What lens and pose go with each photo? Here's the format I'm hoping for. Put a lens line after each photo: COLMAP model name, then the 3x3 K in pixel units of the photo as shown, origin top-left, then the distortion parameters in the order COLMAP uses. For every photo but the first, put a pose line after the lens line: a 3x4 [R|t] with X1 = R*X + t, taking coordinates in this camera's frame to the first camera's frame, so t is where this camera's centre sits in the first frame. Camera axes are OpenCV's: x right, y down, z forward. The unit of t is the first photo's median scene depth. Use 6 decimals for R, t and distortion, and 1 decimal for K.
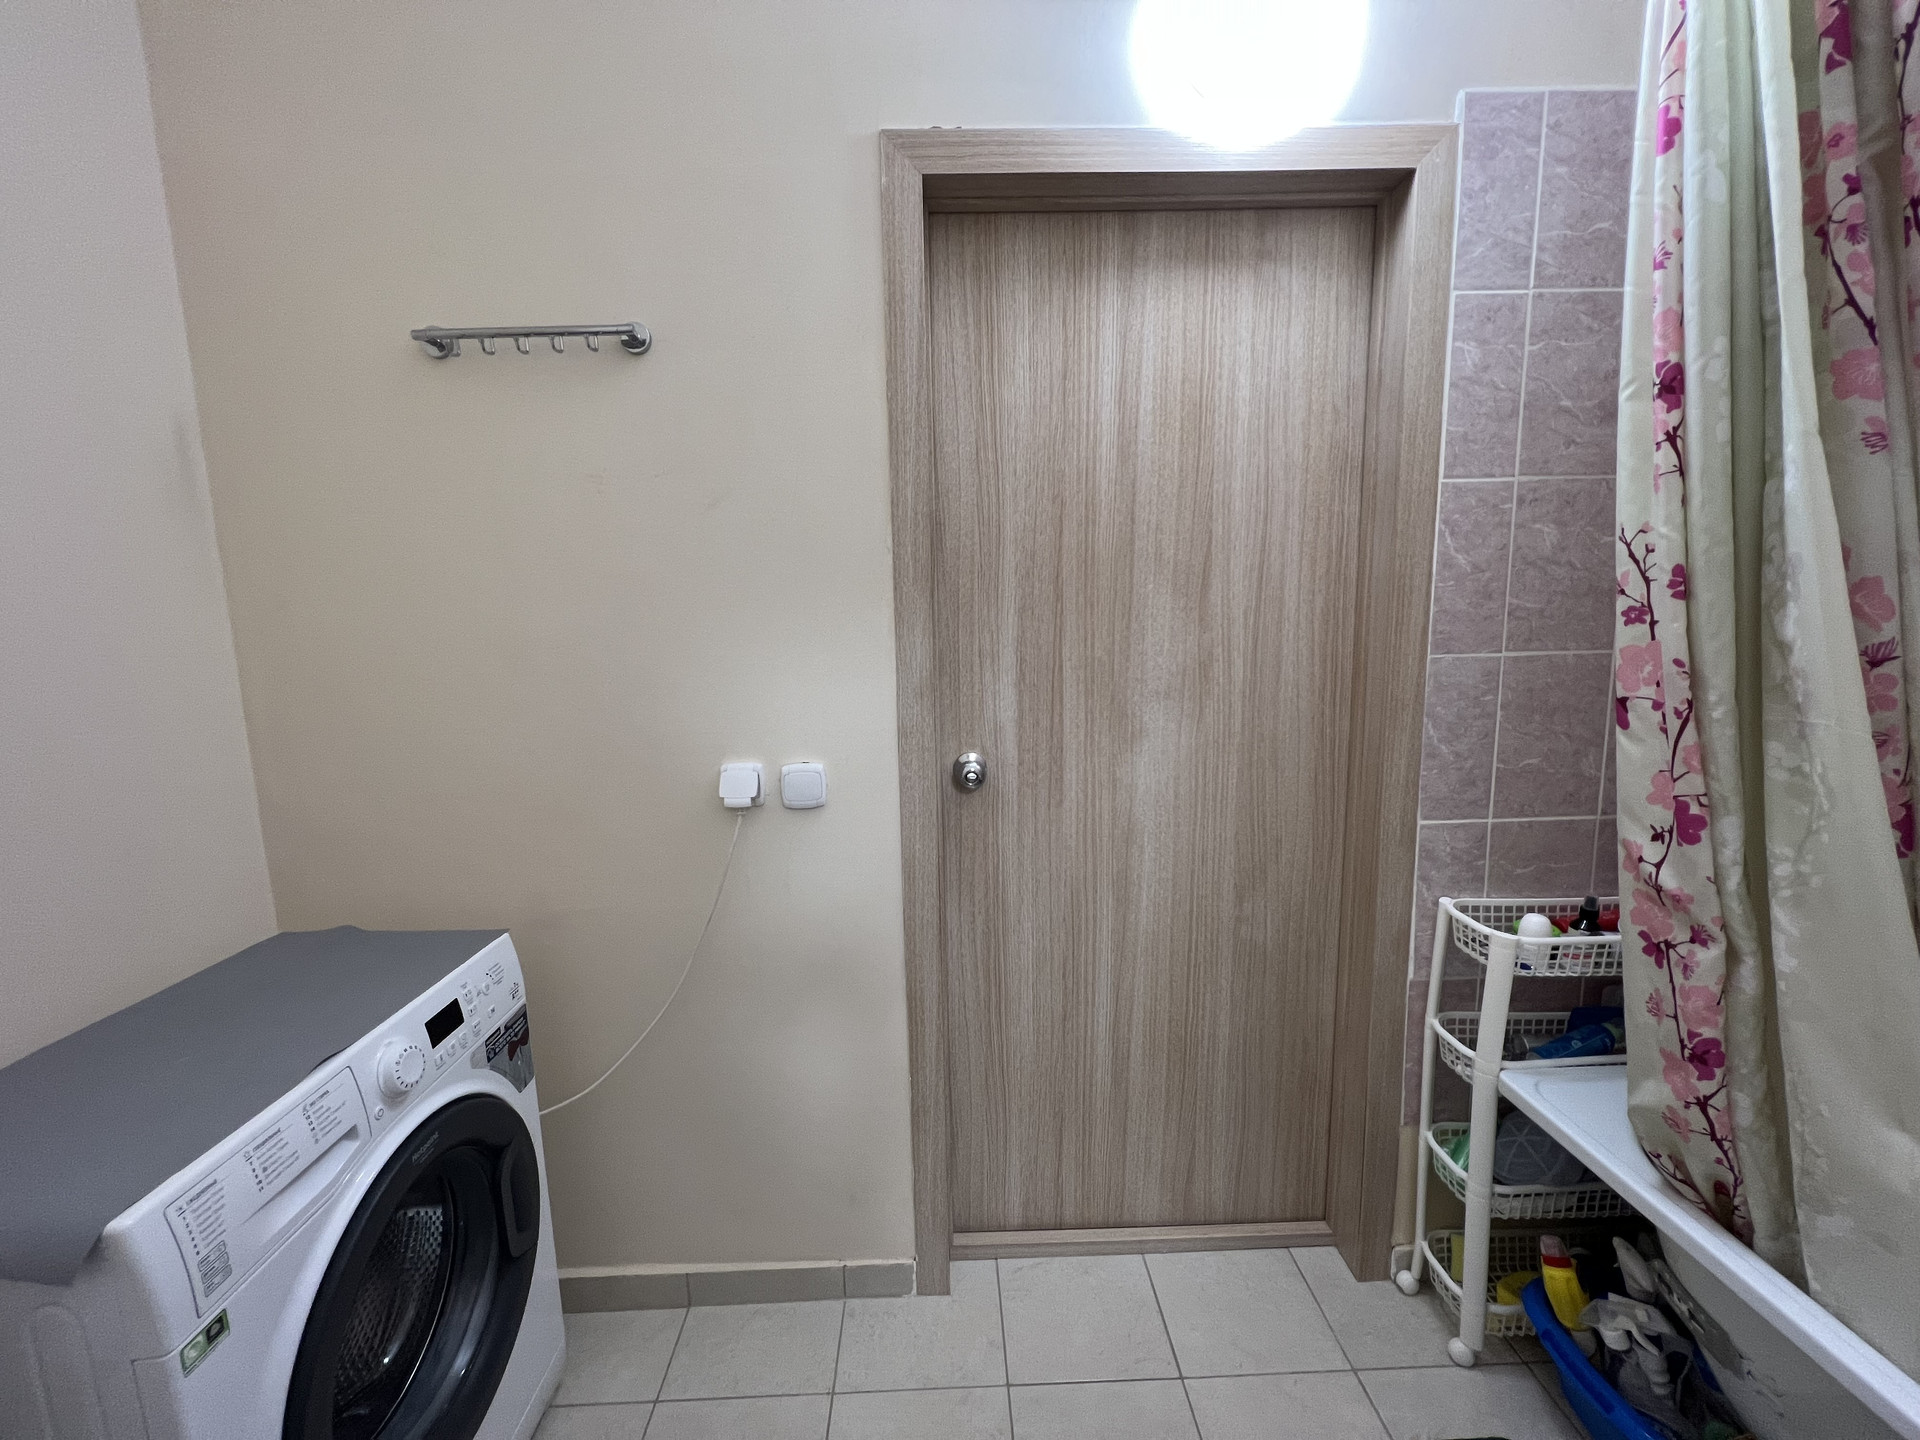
lens RADIAL K [[768.8, 0, 962.0], [0, 768.8, 716.3], [0, 0, 1]] dist [-0.000984, 0.000929]
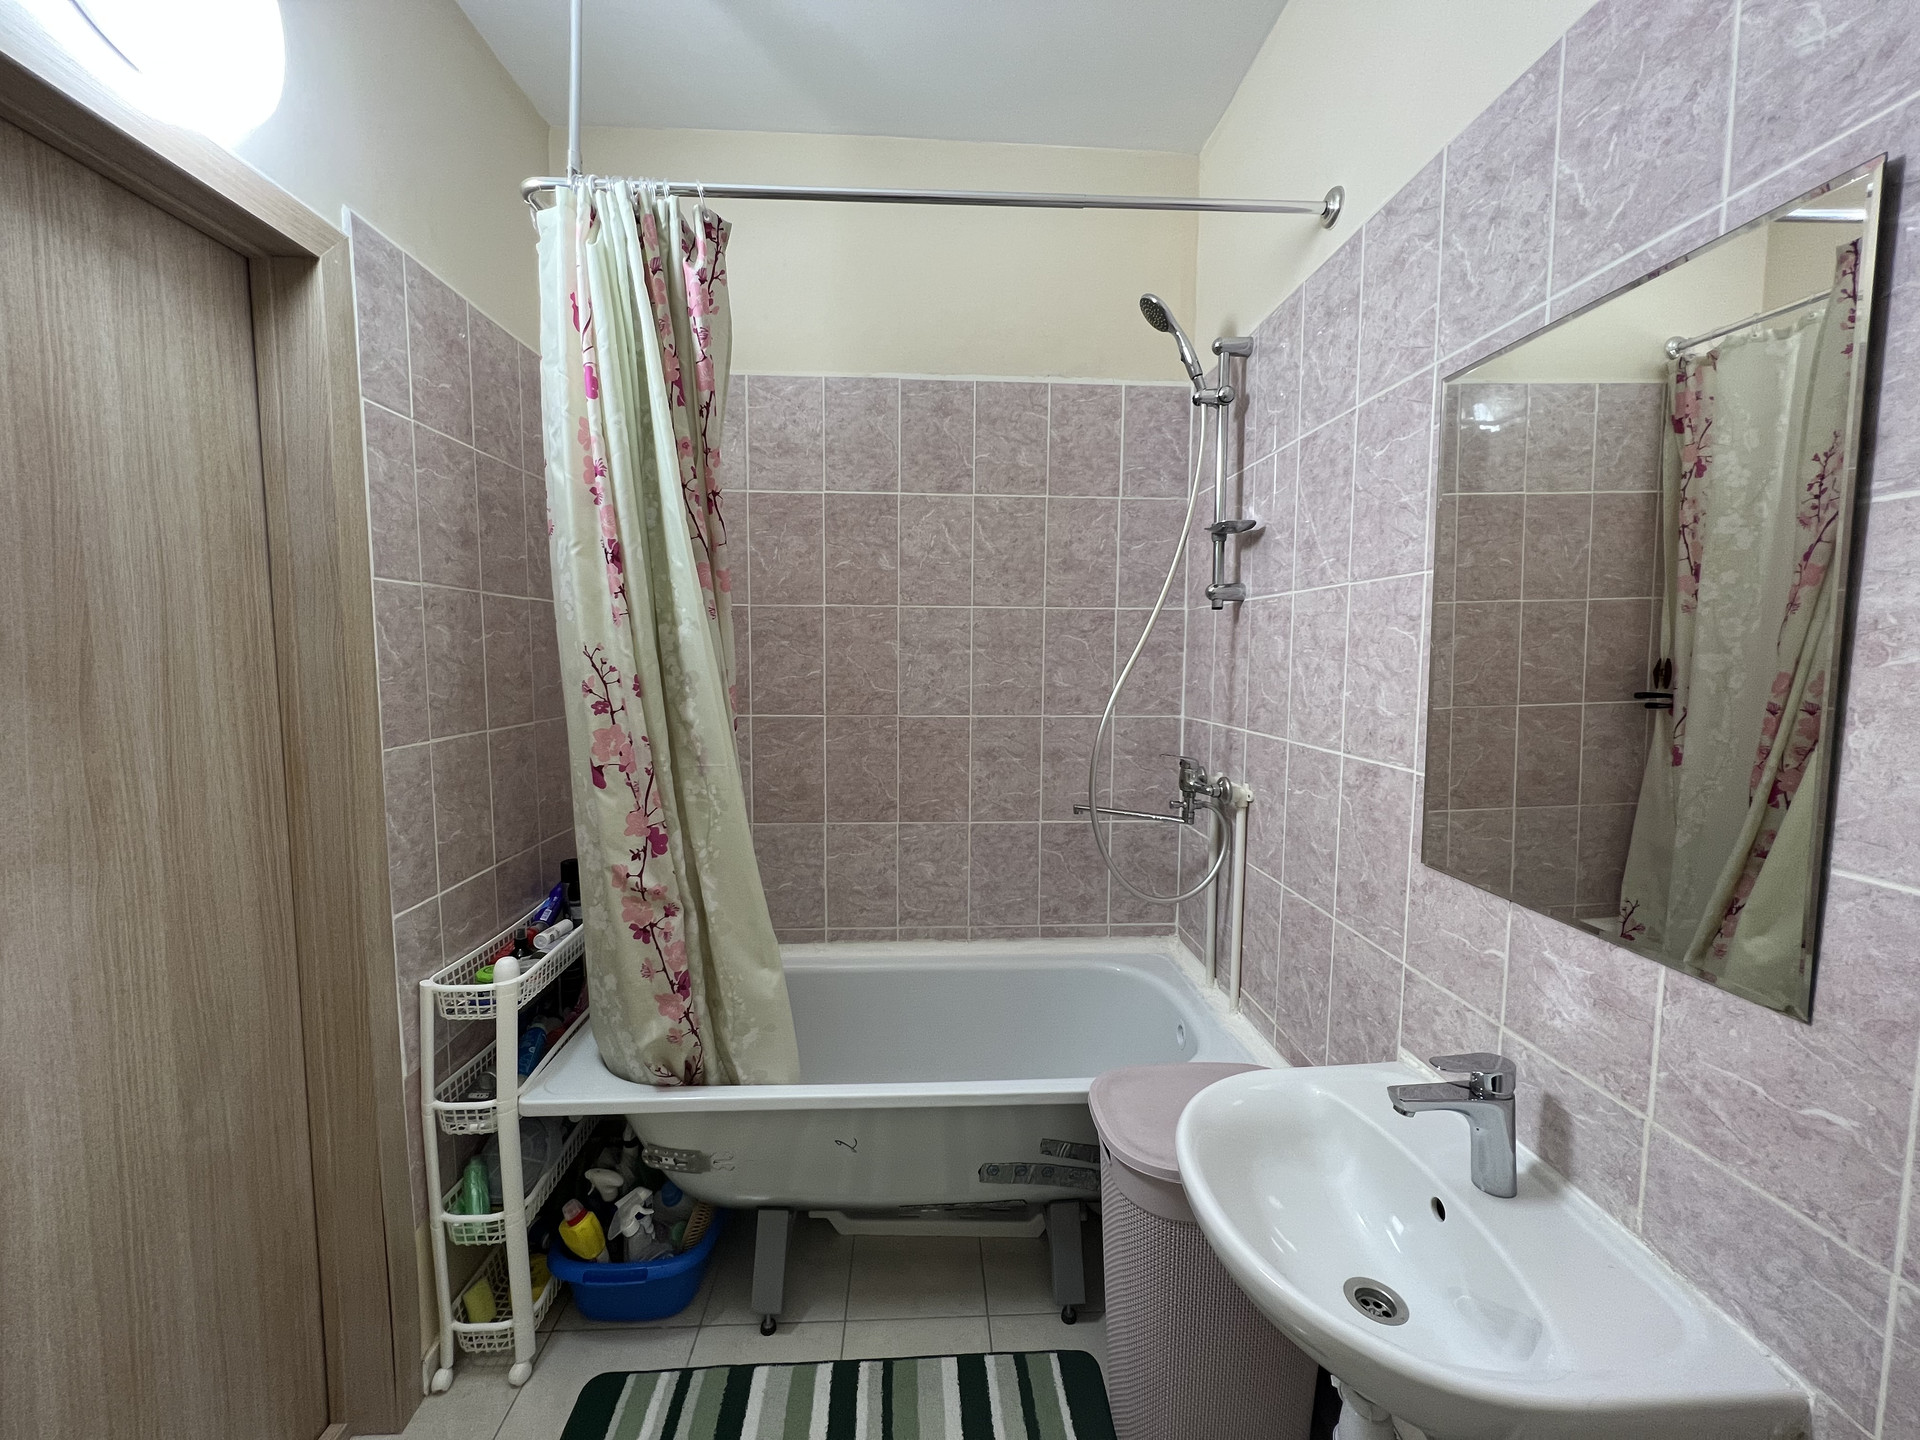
lens RADIAL K [[768.8, 0, 946.2], [0, 768.8, 716.4], [0, 0, 1]] dist [-0.000984, 0.000929]
pose [[-0.011634, -0.064083, 0.997877, -0.415423], [0.136434, 0.988510, 0.065072, -0.092476], [-0.990581, 0.136901, -0.002757, 0.288730]]
